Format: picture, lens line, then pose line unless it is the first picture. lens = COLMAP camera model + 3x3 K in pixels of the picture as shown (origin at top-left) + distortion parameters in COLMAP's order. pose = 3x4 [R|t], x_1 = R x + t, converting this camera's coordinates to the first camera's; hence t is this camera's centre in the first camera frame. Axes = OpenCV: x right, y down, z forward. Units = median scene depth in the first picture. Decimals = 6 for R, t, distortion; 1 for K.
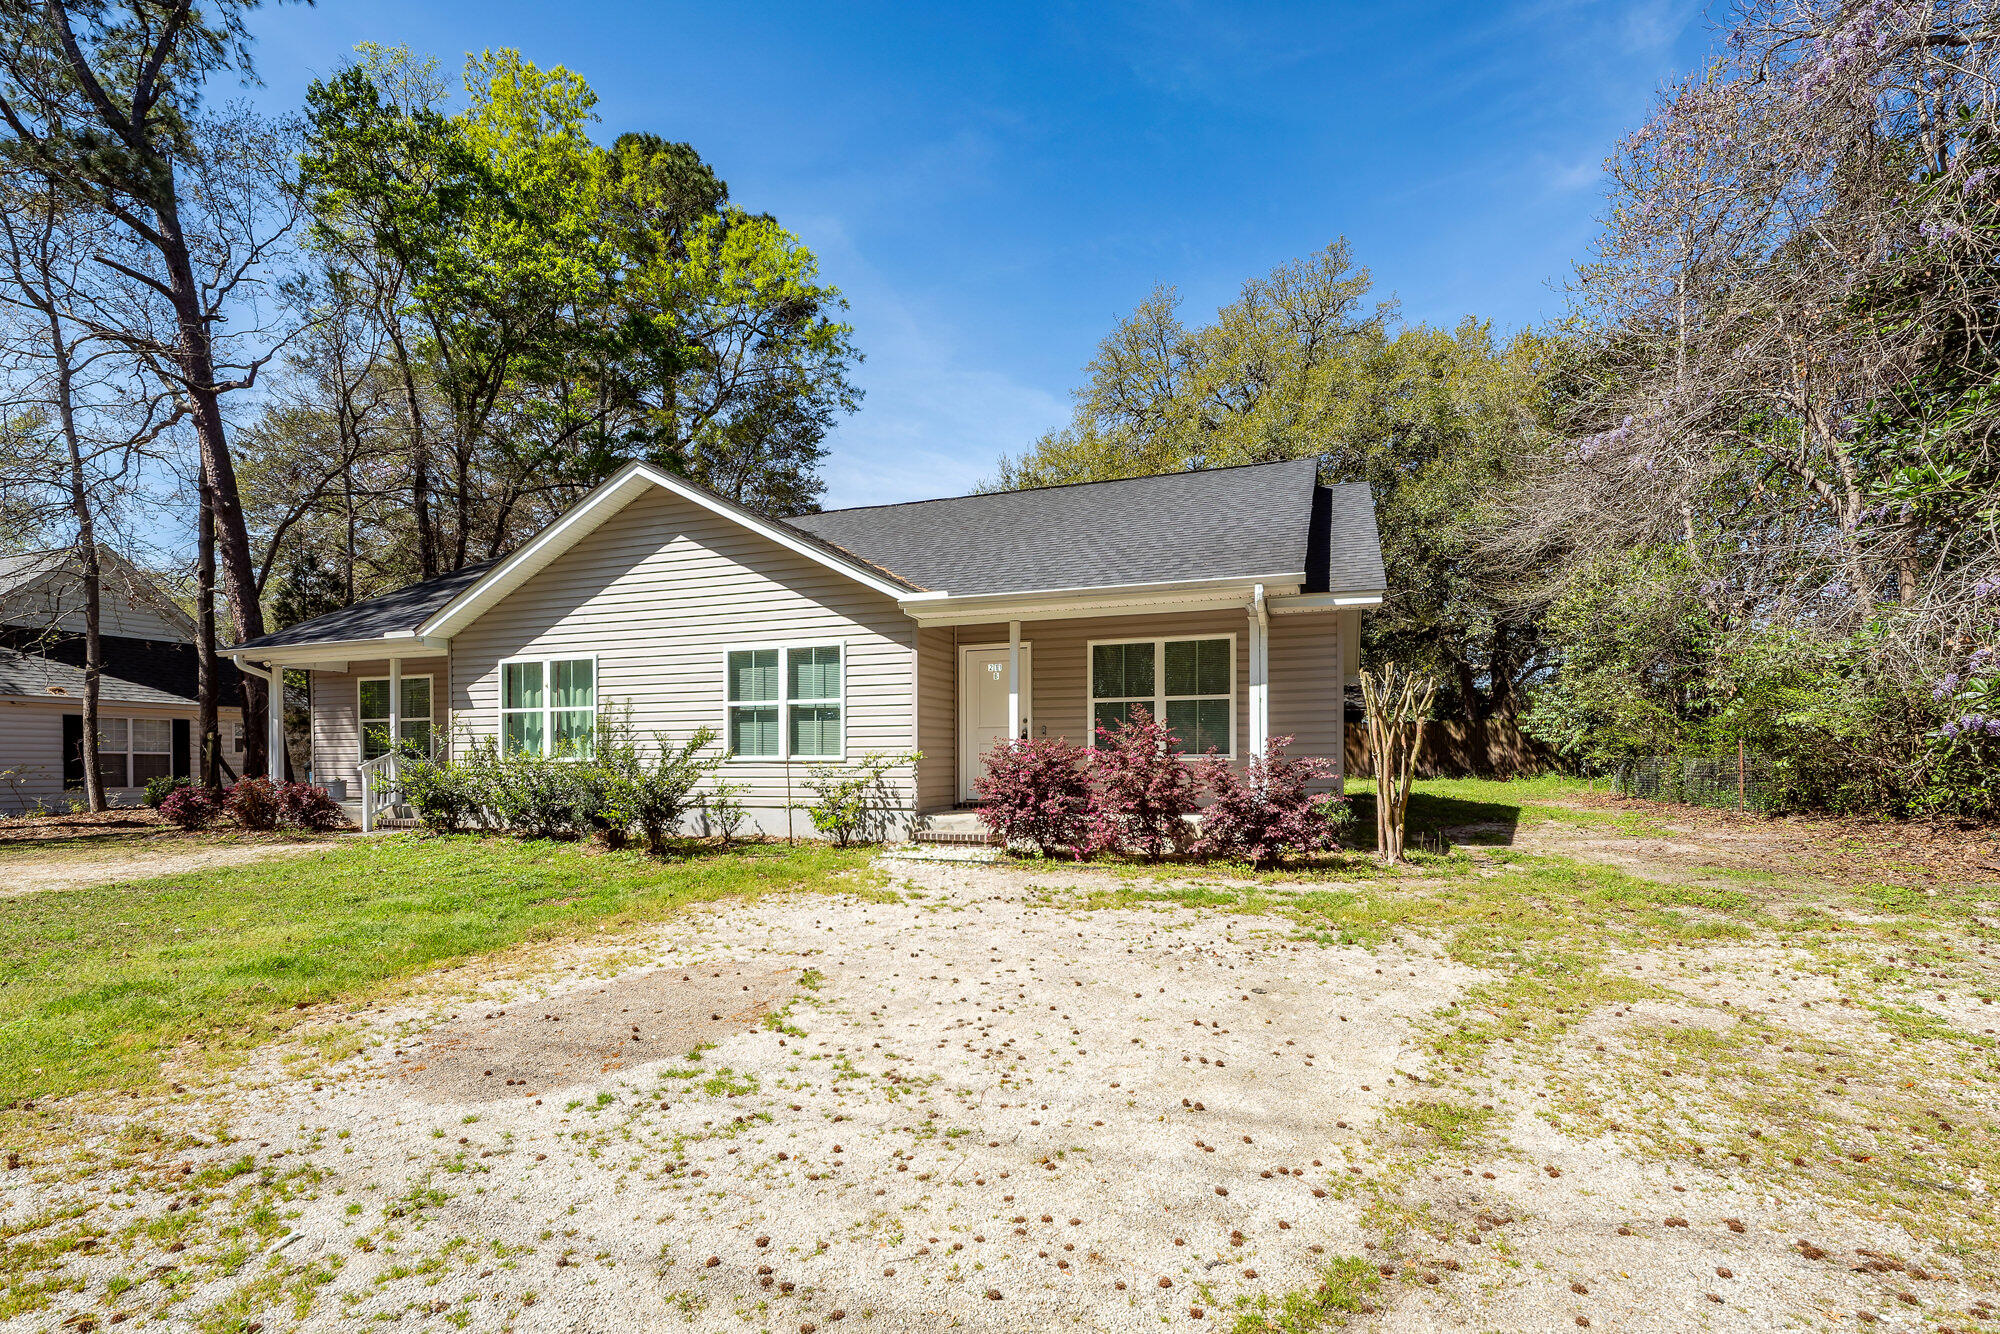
lens RADIAL K [[861.6, 0, 1000.3], [0, 861.6, 695.3], [0, 0, 1]] dist [0.007570, 0.000013]
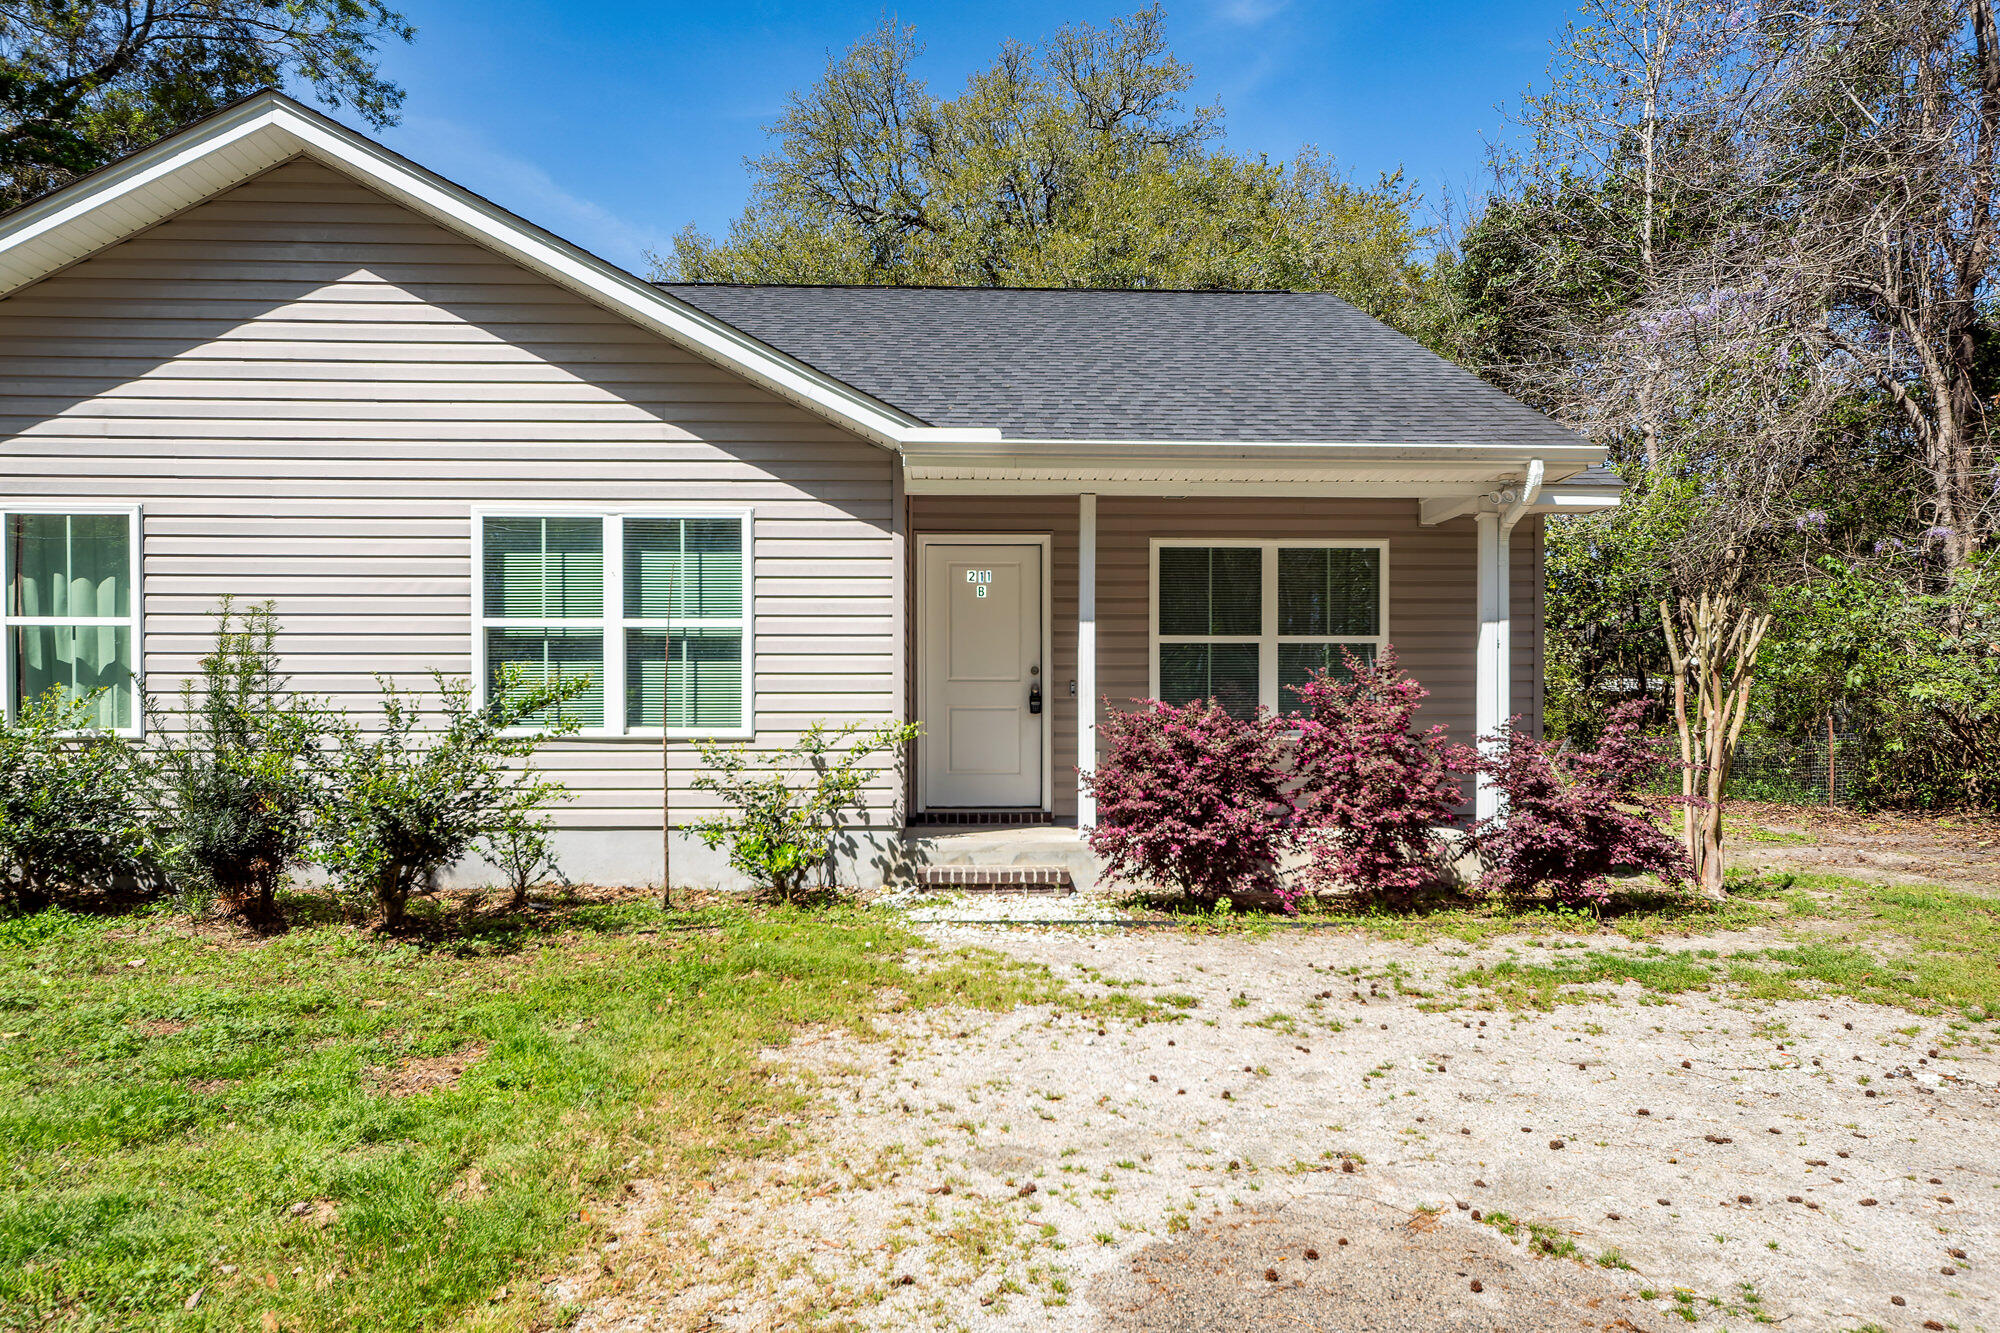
lens RADIAL K [[1268.0, 0, 1000.0], [0, 1268.0, 666.5], [0, 0, 1]] dist [0.004133, 0.002957]
pose [[0.932472, 0.025398, 0.360349, -0.322901], [-0.031772, 0.999426, 0.011775, 0.018786], [-0.359843, -0.022429, 0.932743, 0.228797]]
